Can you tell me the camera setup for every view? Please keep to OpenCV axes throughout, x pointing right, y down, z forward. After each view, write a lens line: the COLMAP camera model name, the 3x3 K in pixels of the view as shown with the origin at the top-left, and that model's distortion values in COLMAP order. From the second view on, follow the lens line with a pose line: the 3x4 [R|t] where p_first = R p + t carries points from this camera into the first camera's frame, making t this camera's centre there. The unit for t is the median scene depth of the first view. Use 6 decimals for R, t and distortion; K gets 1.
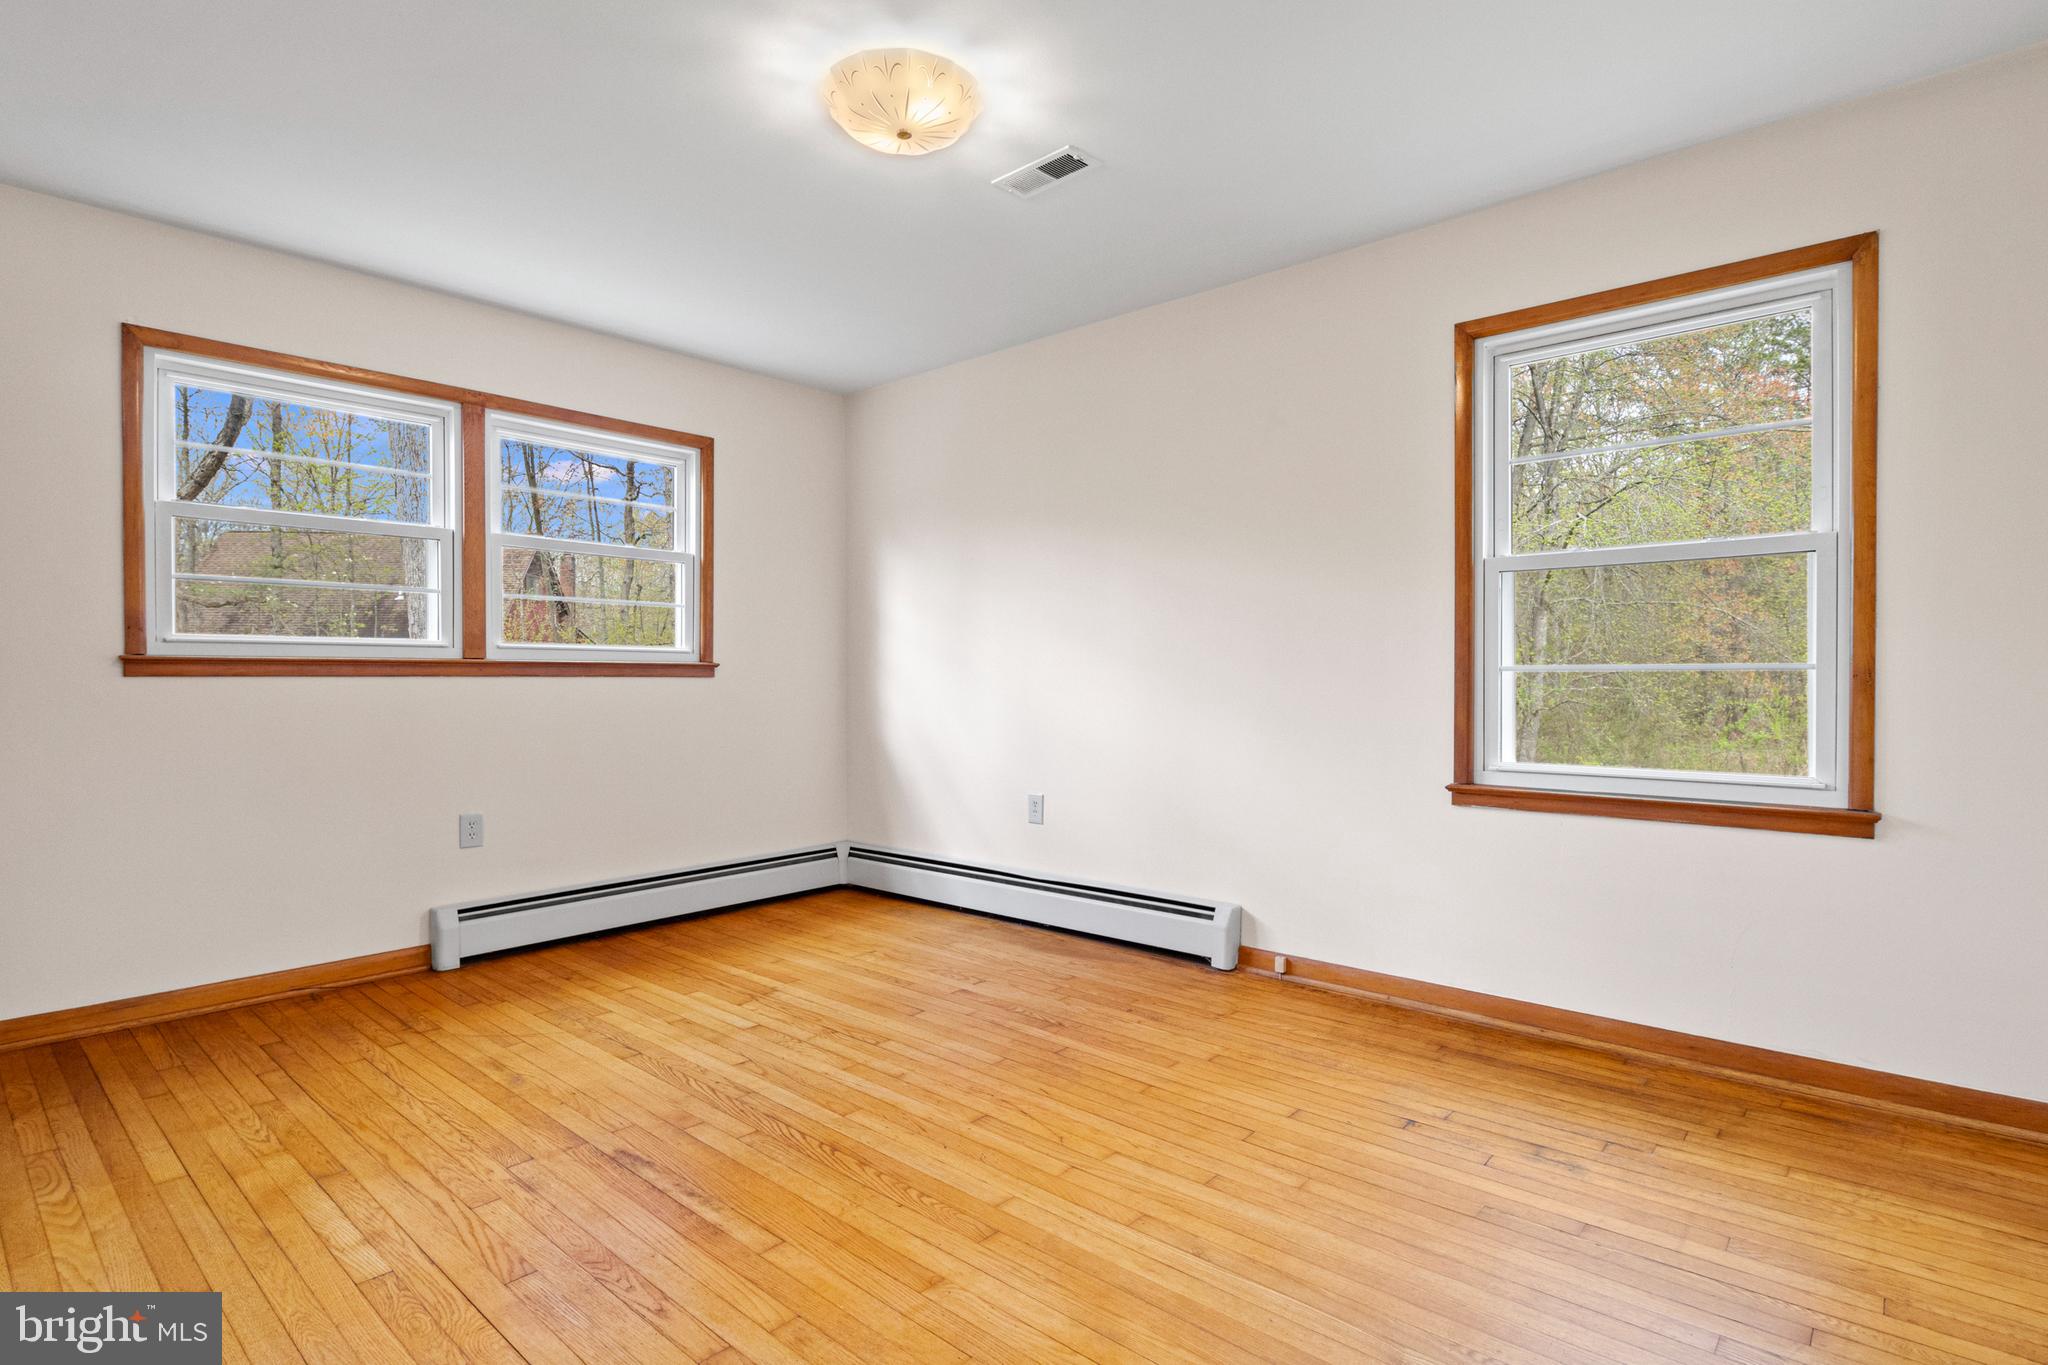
lens RADIAL K [[1029.1, 0, 1014.9], [0, 1029.1, 681.3], [0, 0, 1]] dist [-0.013628, -0.000002]
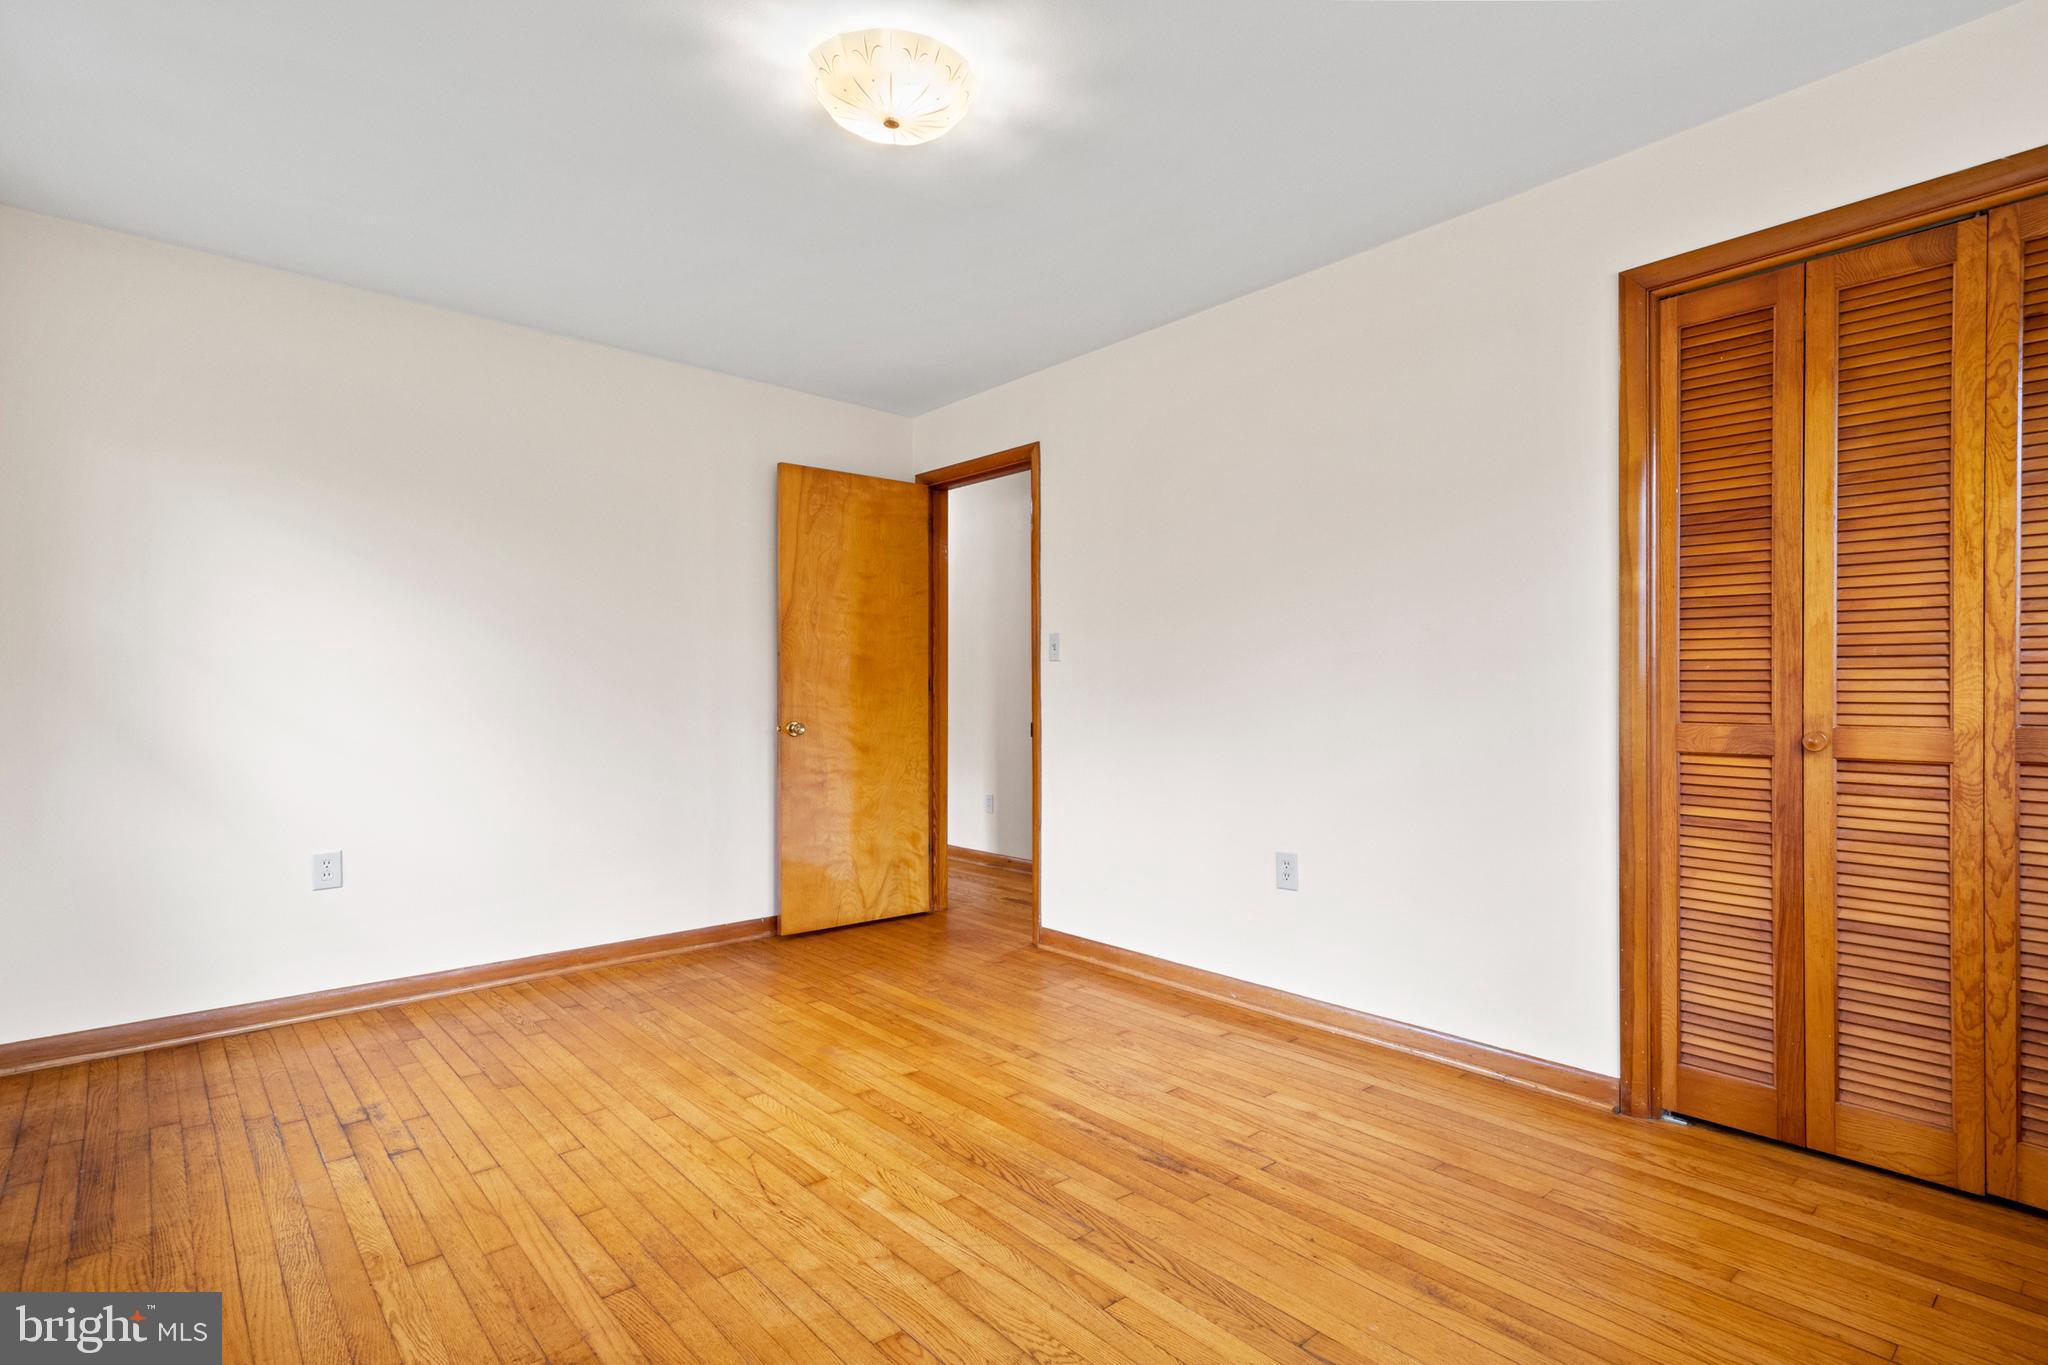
lens RADIAL K [[1029.1, 0, 1014.9], [0, 1029.1, 681.3], [0, 0, 1]] dist [-0.013628, -0.000002]
pose [[-0.991860, 0.005649, 0.127210, -0.338605], [0.004767, 0.999962, -0.007235, -0.015020], [-0.127246, -0.006570, -0.991849, 1.934620]]
